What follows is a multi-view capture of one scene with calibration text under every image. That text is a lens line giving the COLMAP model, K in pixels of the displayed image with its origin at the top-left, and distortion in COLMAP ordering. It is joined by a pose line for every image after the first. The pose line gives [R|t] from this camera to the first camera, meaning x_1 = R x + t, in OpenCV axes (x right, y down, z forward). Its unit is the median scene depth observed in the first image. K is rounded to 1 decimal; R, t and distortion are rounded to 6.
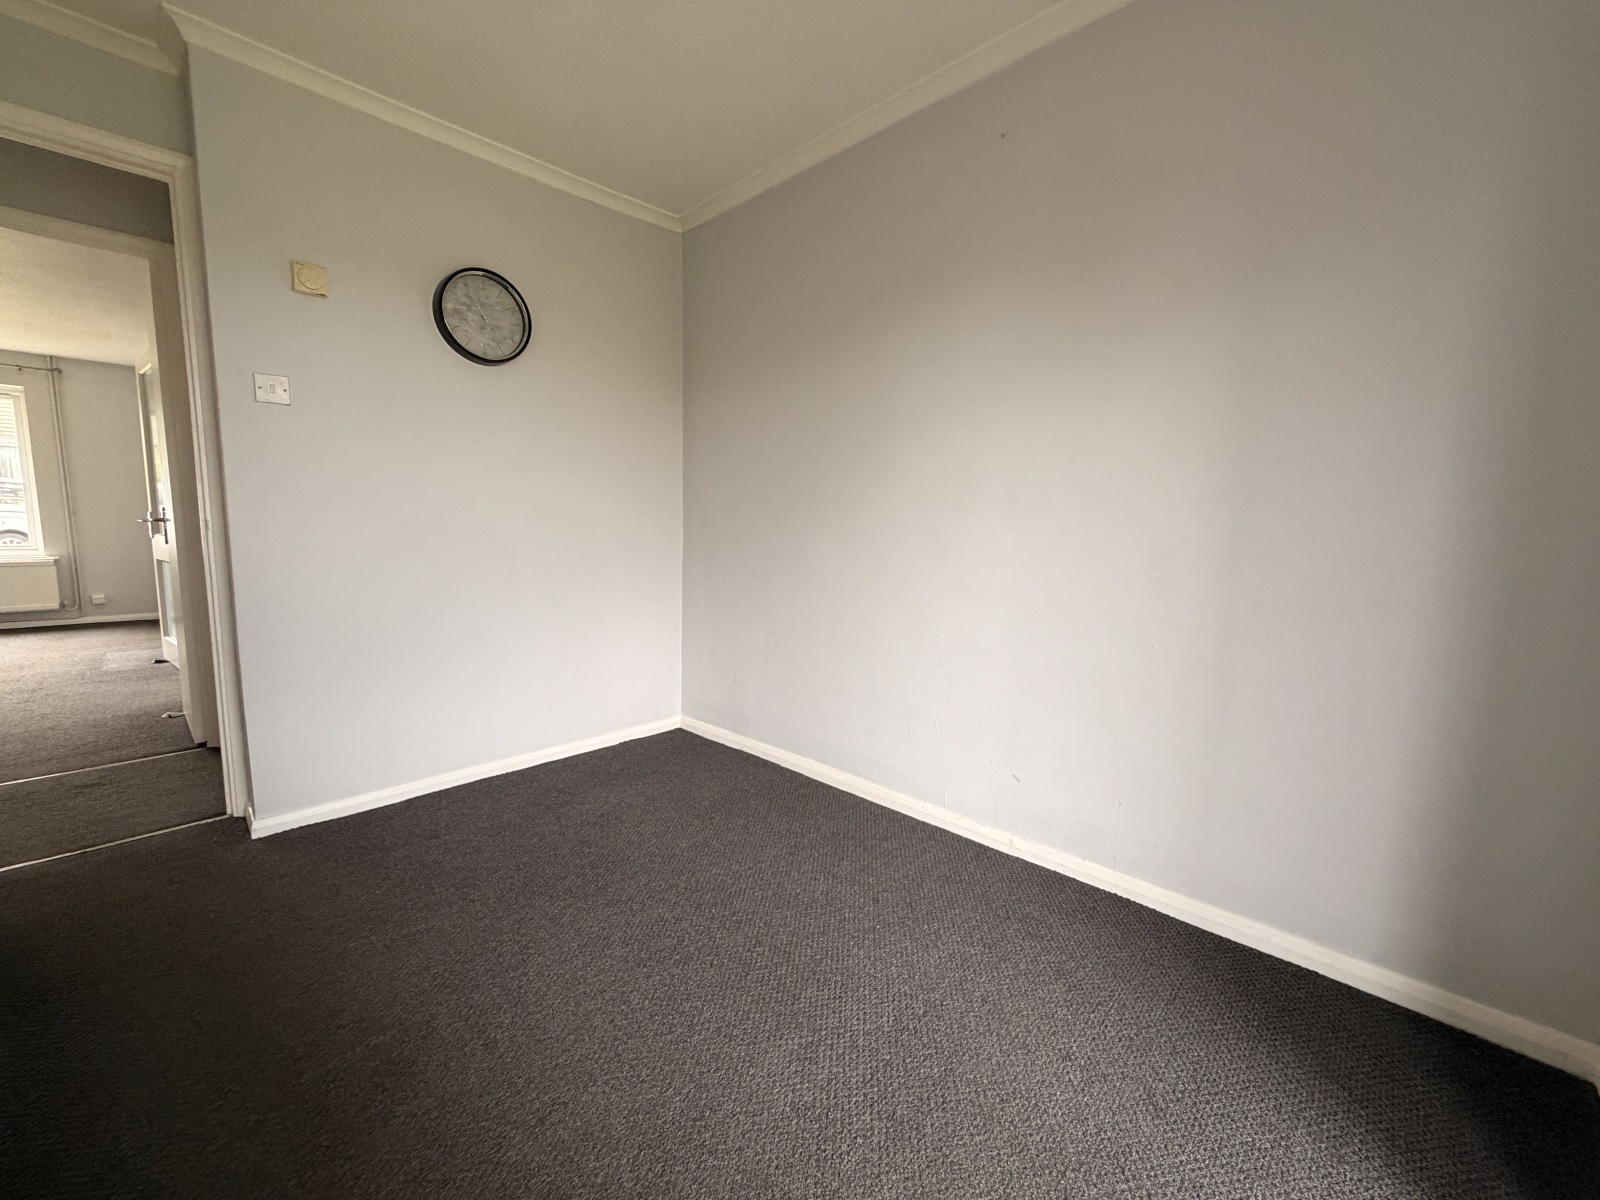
lens RADIAL K [[633.8, 0, 803.2], [0, 633.8, 605.6], [0, 0, 1]] dist [-0.001606, 0.000149]
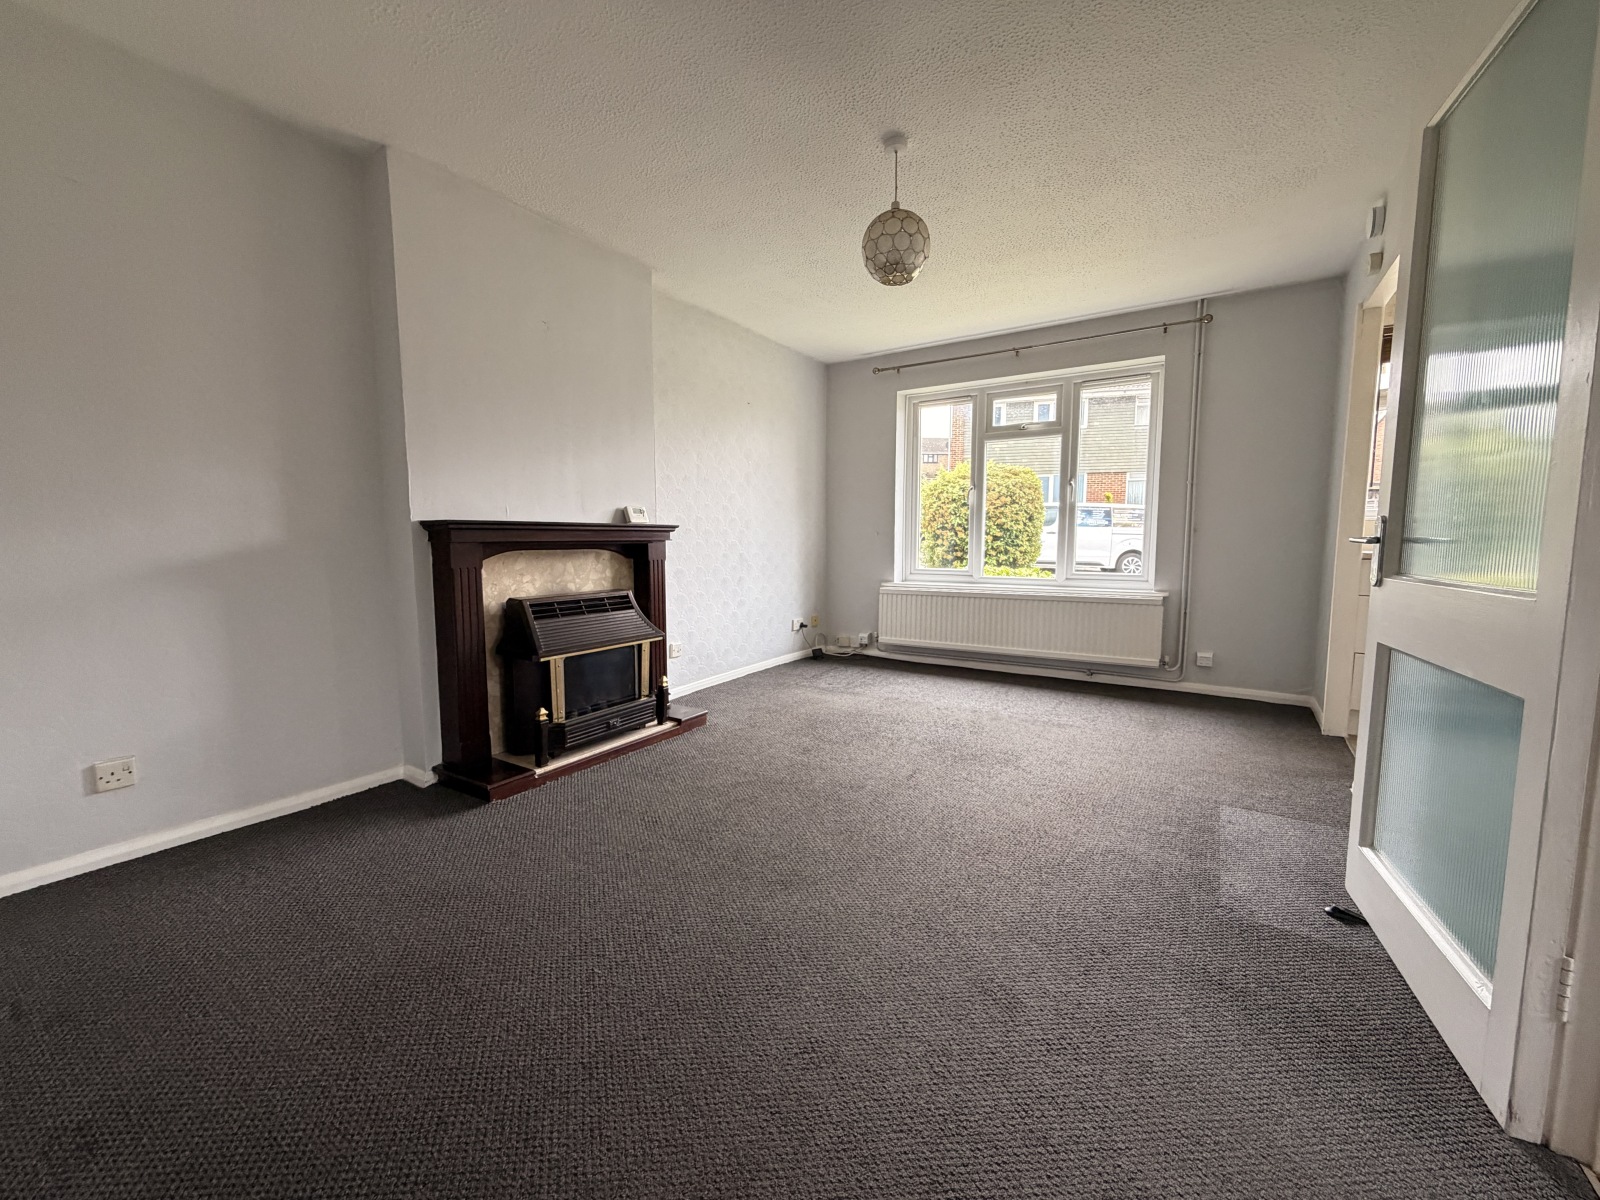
lens RADIAL K [[633.8, 0, 798.9], [0, 633.8, 603.7], [0, 0, 1]] dist [-0.001606, 0.000149]
pose [[0.192333, 0.080802, -0.977997, -0.560616], [-0.105391, 0.992541, 0.061277, -0.066275], [0.975654, 0.091287, 0.199414, 0.454467]]
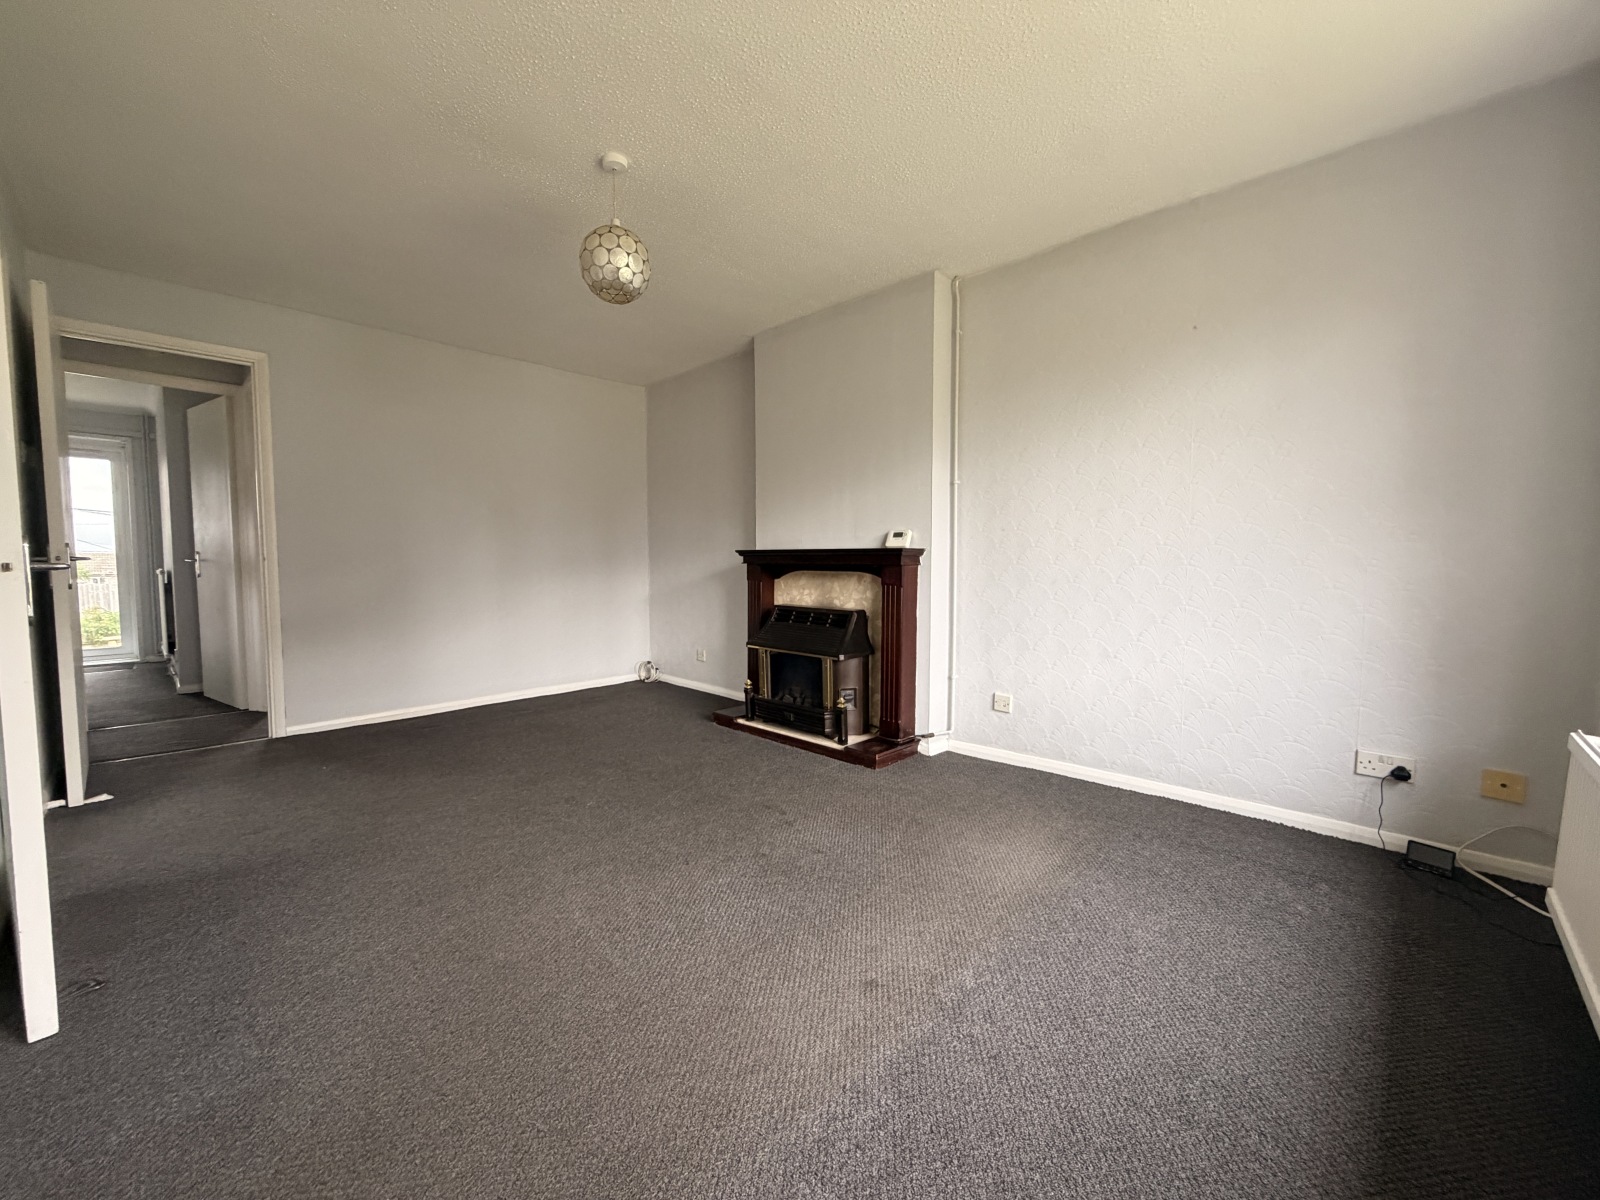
lens RADIAL K [[633.8, 0, 797.8], [0, 633.8, 592.0], [0, 0, 1]] dist [-0.001606, 0.000149]
pose [[-0.999937, -0.010807, -0.002928, -1.056715], [-0.011156, 0.983863, 0.178574, -0.147069], [0.000950, 0.178595, -0.983922, 0.971125]]
